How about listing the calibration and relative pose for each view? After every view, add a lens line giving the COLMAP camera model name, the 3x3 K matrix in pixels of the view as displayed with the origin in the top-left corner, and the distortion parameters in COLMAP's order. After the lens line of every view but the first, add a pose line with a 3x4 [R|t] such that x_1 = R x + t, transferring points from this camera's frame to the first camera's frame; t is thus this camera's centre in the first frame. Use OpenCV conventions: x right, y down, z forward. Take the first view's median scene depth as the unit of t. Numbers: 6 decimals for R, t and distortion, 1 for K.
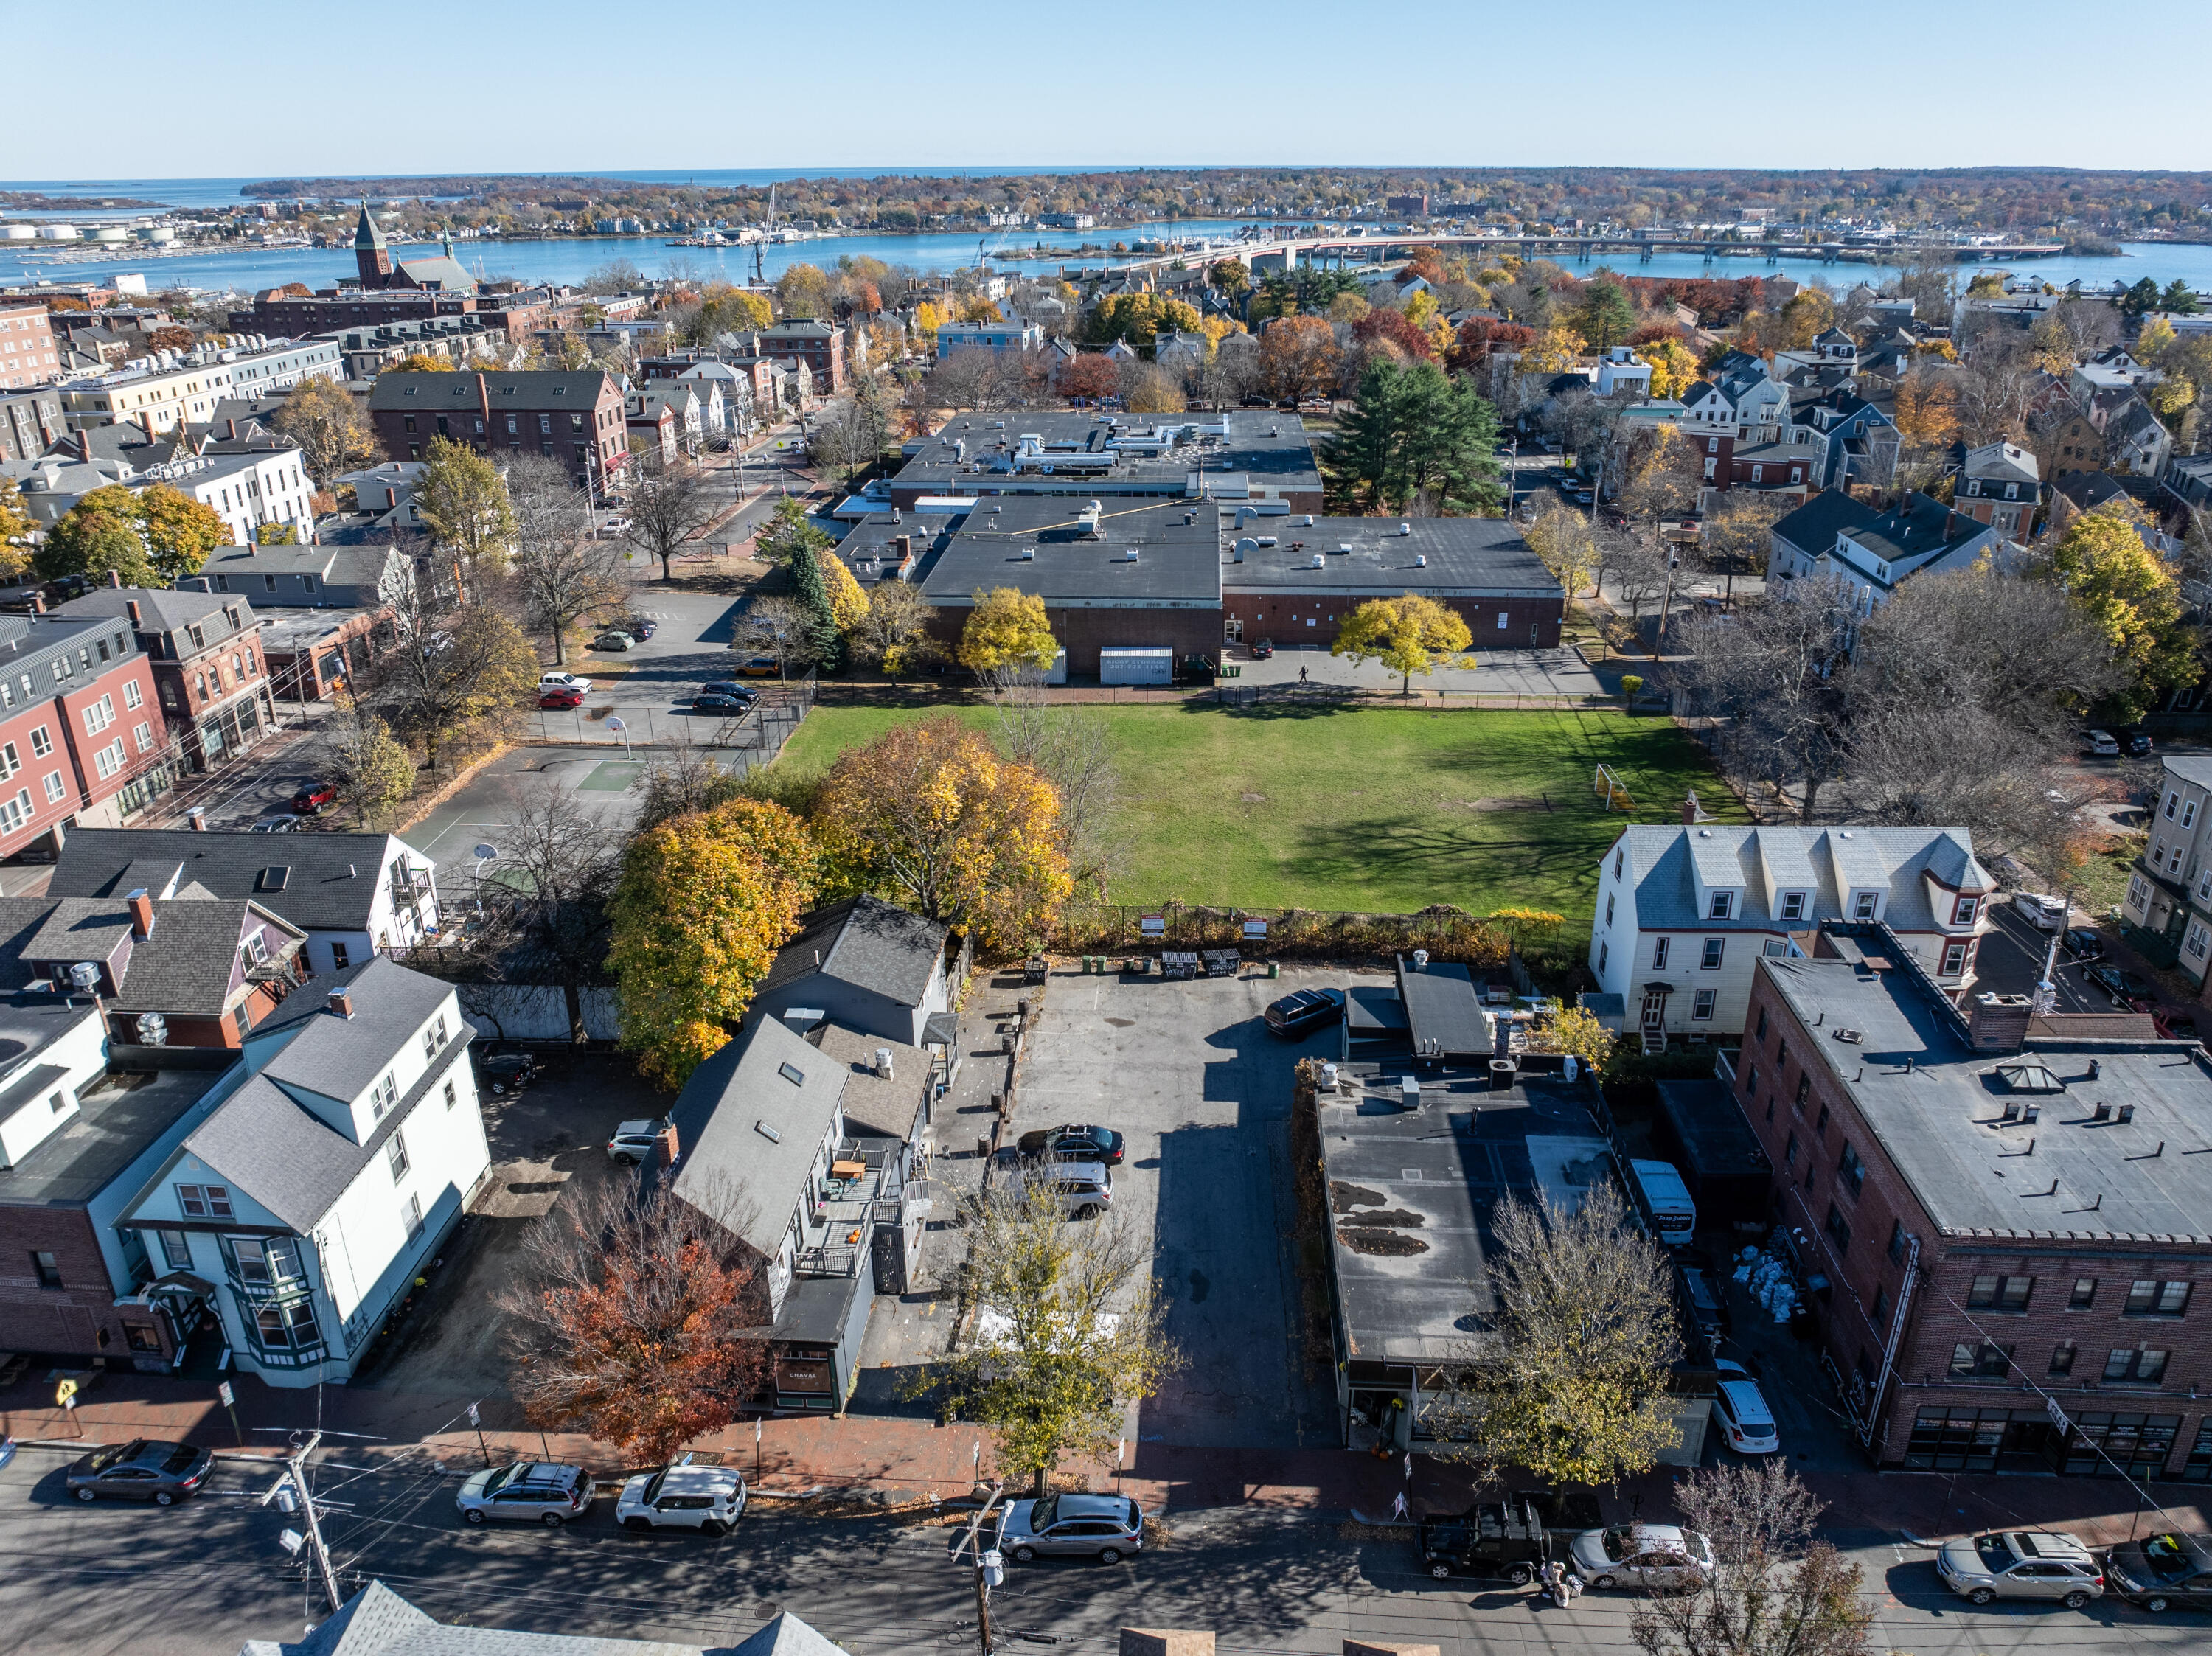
lens RADIAL K [[1569.4, 0, 1109.4], [0, 1569.4, 830.7], [0, 0, 1]] dist [-0.058835, 0.041821]
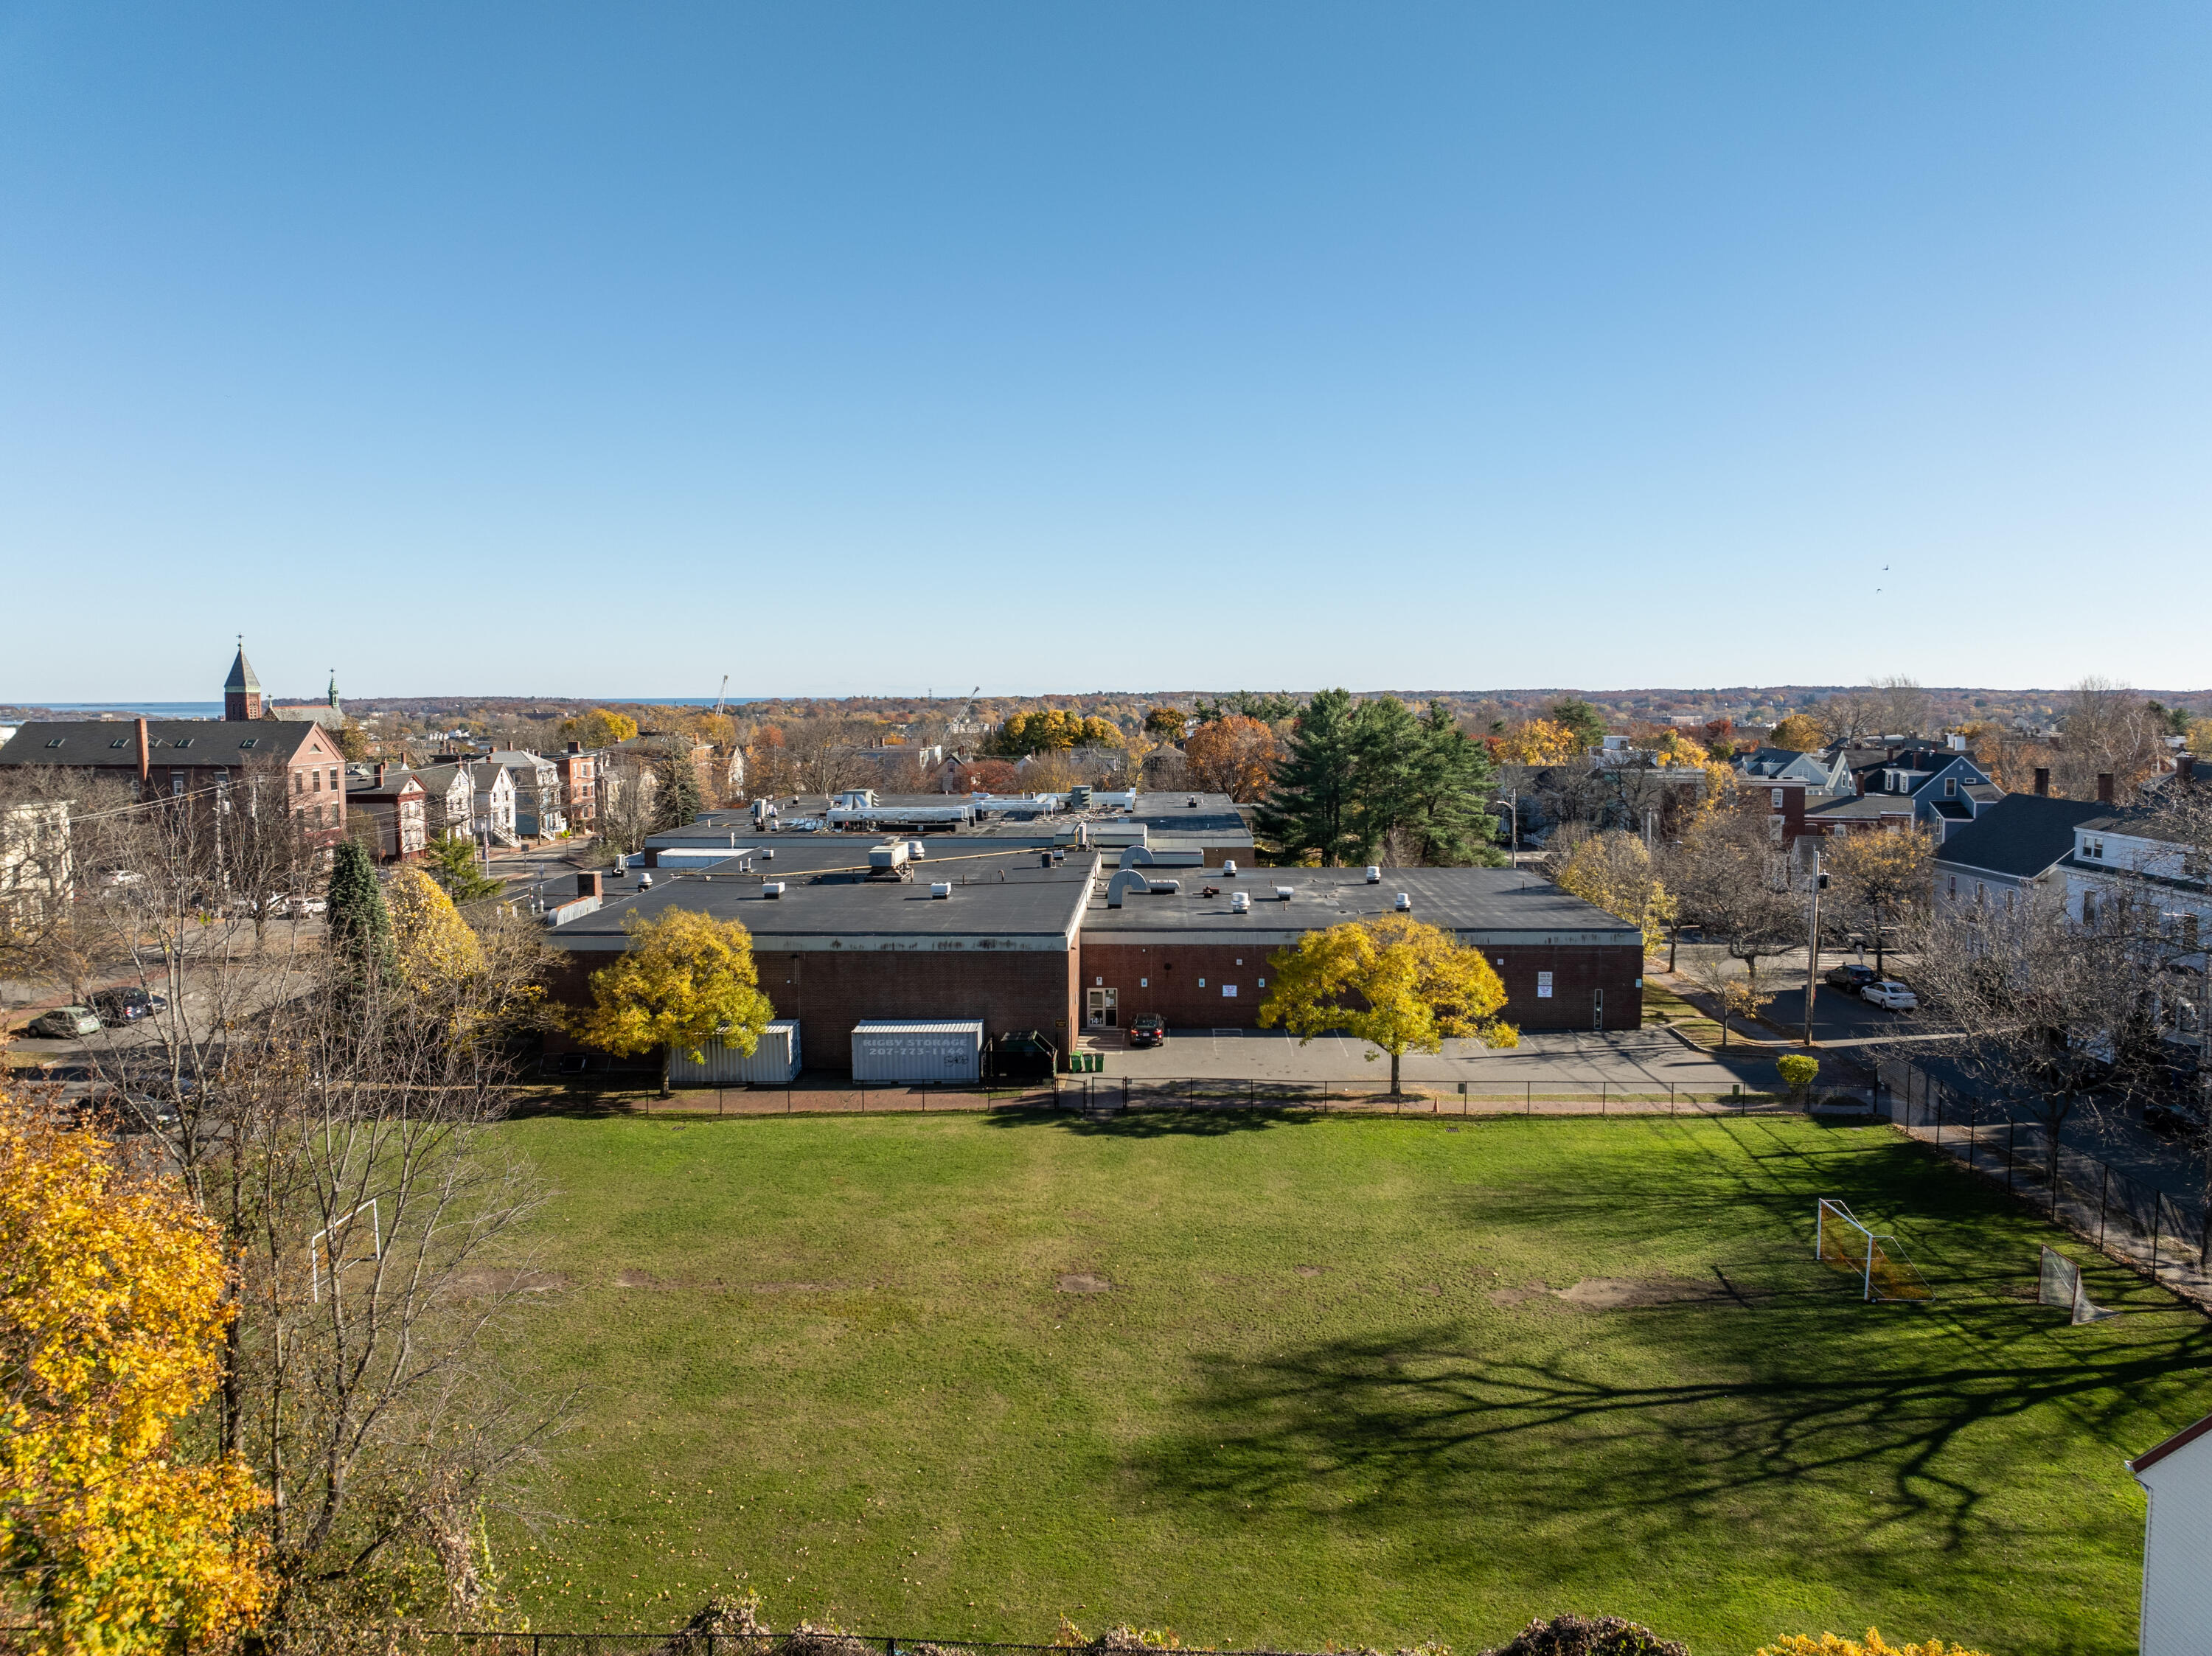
lens RADIAL K [[1552.3, 0, 1106.0], [0, 1552.3, 828.0], [0, 0, 1]] dist [-0.010990, -0.037676]
pose [[0.999805, -0.001502, 0.019709, 0.076188], [0.007697, 0.947977, -0.318245, -0.002953], [-0.018206, 0.318335, 0.947803, 0.453489]]
